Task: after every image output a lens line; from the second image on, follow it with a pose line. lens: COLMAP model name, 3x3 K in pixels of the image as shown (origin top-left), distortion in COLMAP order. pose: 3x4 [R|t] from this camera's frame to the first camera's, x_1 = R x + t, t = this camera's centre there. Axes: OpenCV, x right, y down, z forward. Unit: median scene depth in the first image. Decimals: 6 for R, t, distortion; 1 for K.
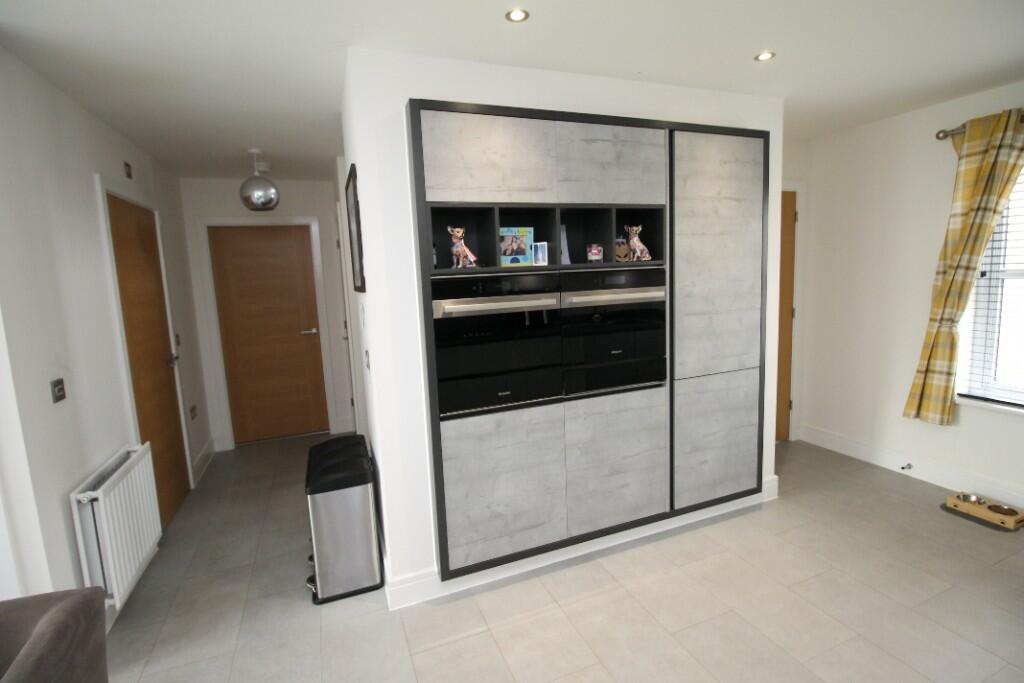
lens RADIAL K [[476.2, 0, 510.7], [0, 476.2, 333.2], [0, 0, 1]] dist [0.001187, -0.014491]
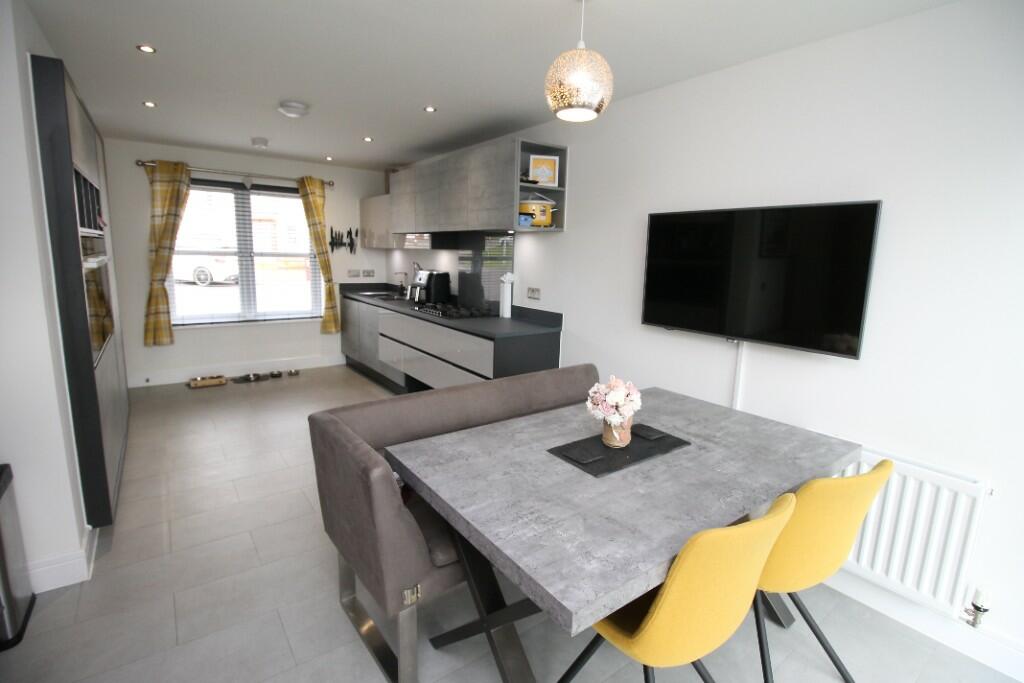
lens RADIAL K [[476.2, 0, 510.7], [0, 476.2, 333.2], [0, 0, 1]] dist [0.001187, -0.014491]
pose [[-0.251751, -0.124394, 0.959764, -1.152872], [0.101394, 0.982857, 0.153983, 0.026242], [-0.962466, 0.136080, -0.234823, 0.286121]]
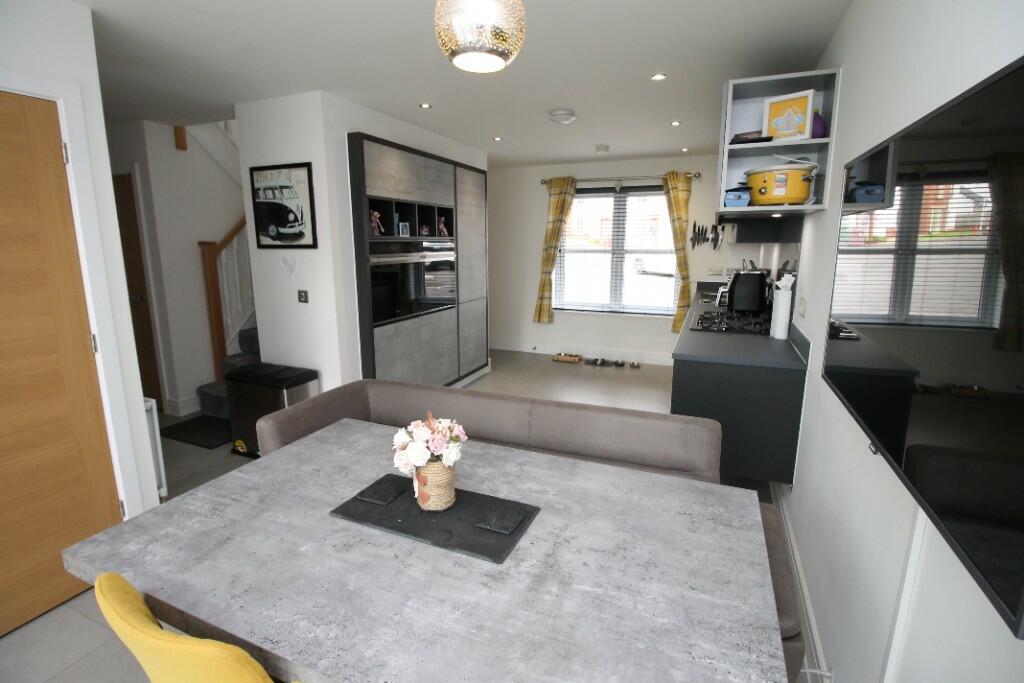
lens RADIAL K [[476.2, 0, 510.7], [0, 476.2, 333.2], [0, 0, 1]] dist [0.001187, -0.014491]
pose [[0.699900, -0.090853, 0.708439, -0.832356], [0.056036, 0.995804, 0.072345, 0.090734], [-0.712040, -0.010936, 0.702054, -0.429043]]
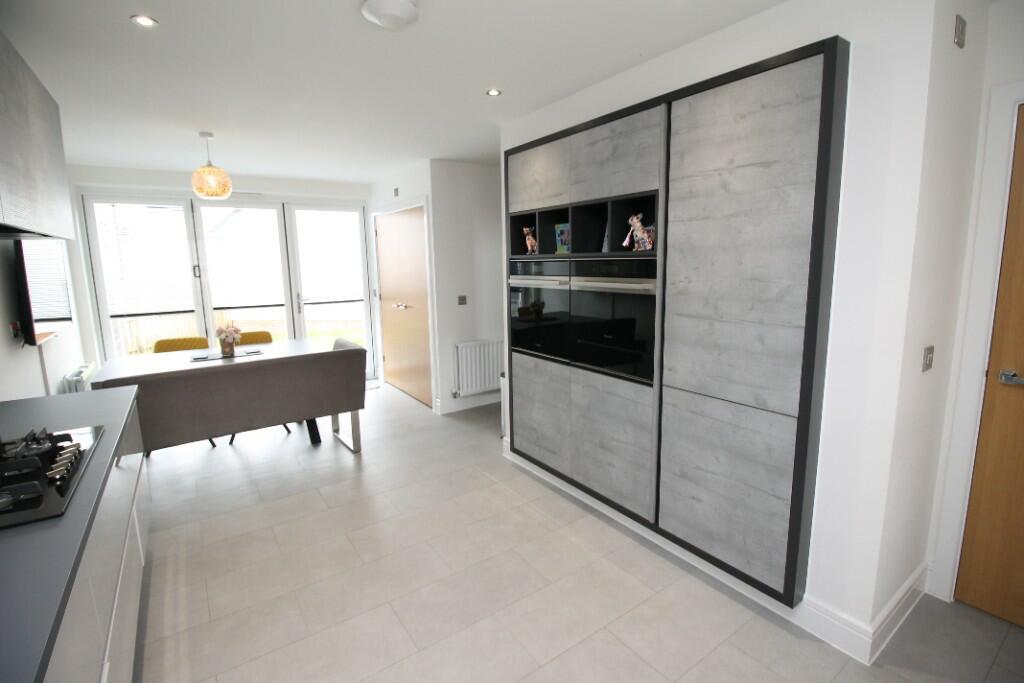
lens RADIAL K [[476.2, 0, 510.7], [0, 476.2, 333.2], [0, 0, 1]] dist [0.001187, -0.014491]
pose [[0.223486, 0.188669, -0.956273, 1.142437], [-0.110740, 0.979650, 0.167401, -0.117655], [0.968396, 0.068486, 0.239831, 0.510091]]
